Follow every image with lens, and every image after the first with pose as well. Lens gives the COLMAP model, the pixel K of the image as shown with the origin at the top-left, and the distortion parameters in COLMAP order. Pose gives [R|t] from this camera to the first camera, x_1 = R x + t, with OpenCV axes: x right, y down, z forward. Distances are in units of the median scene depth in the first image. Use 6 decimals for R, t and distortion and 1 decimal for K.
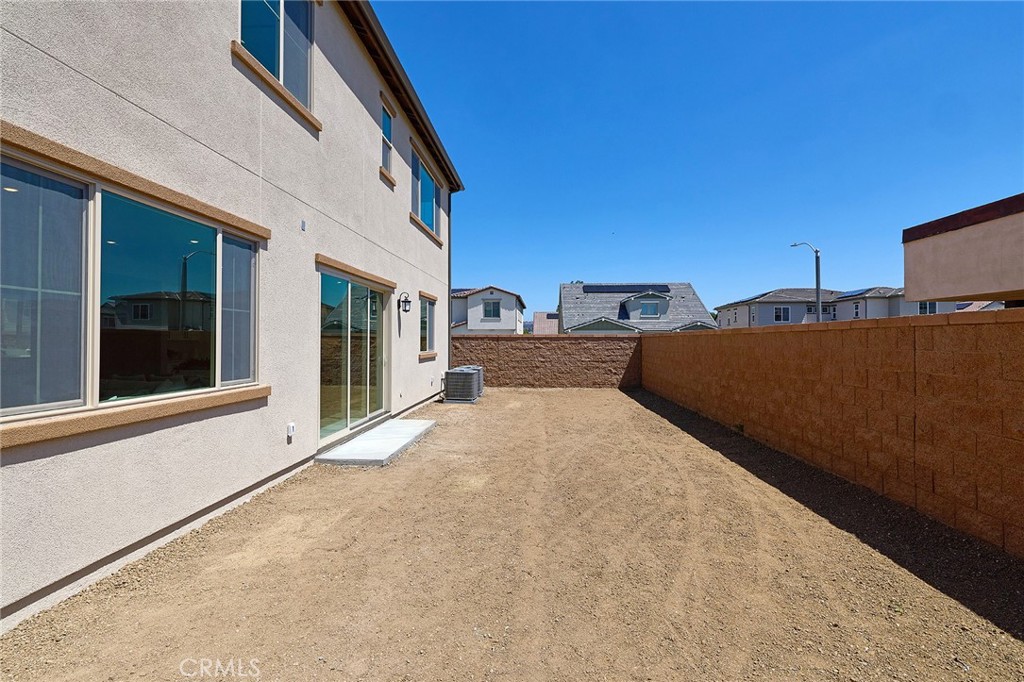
lens RADIAL K [[482.4, 0, 507.6], [0, 482.4, 337.2], [0, 0, 1]] dist [-0.002550, 0.000881]
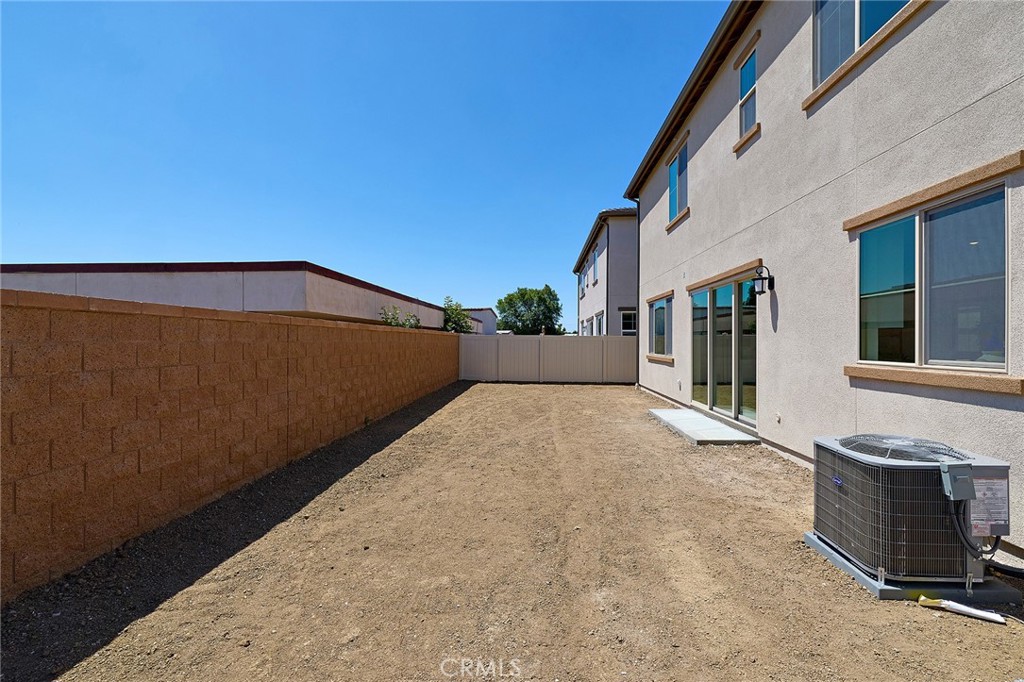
lens RADIAL K [[443.1, 0, 516.7], [0, 443.1, 342.5], [0, 0, 1]] dist [0.001265, -0.000346]
pose [[-0.999771, -0.000770, -0.021387, 0.254142], [-0.000679, 0.999991, -0.004271, 0.032022], [0.021390, -0.004256, -0.999762, 2.730048]]
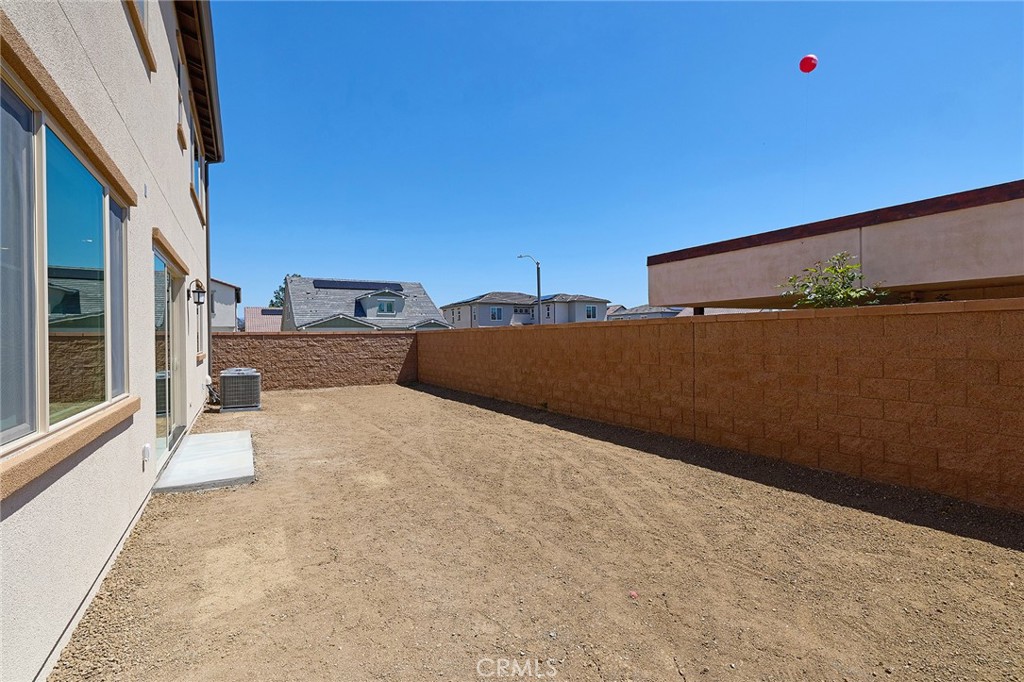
lens RADIAL K [[482.4, 0, 513.1], [0, 482.4, 338.9], [0, 0, 1]] dist [-0.002550, 0.000881]
pose [[0.830490, -0.014421, 0.556847, -0.378103], [0.009699, 0.999888, 0.011428, 0.004327], [-0.556950, -0.004090, 0.830536, 0.023671]]
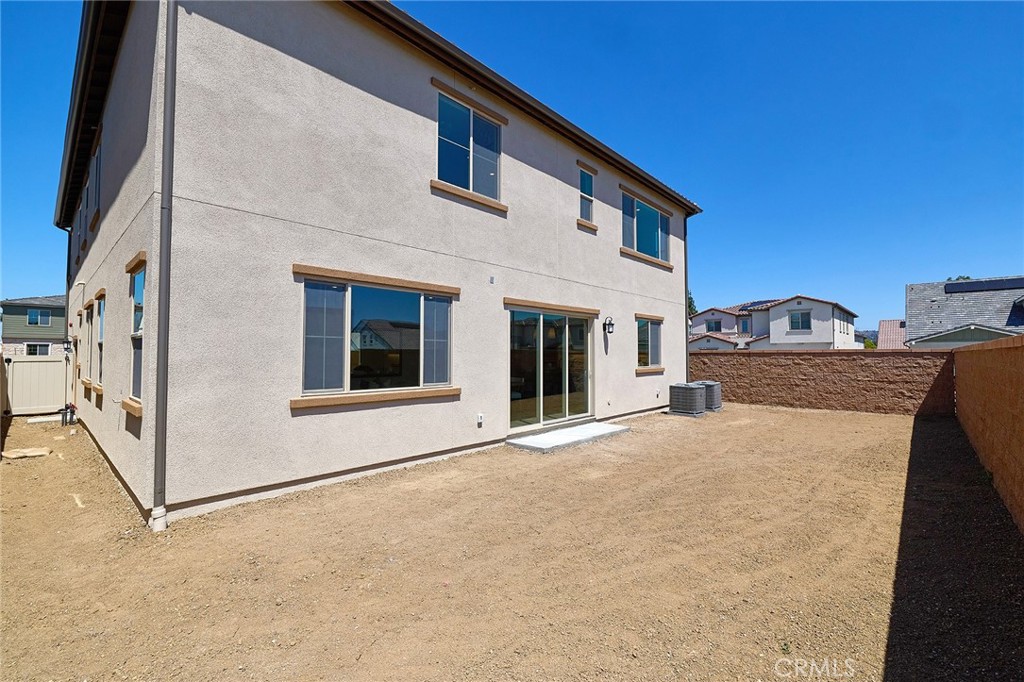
lens RADIAL K [[443.1, 0, 506.2], [0, 443.1, 341.2], [0, 0, 1]] dist [0.001265, -0.000346]
pose [[0.776526, -0.020157, -0.629762, 0.471157], [0.005775, 0.999674, -0.024876, -0.011732], [0.630058, 0.015680, 0.776390, -0.019771]]
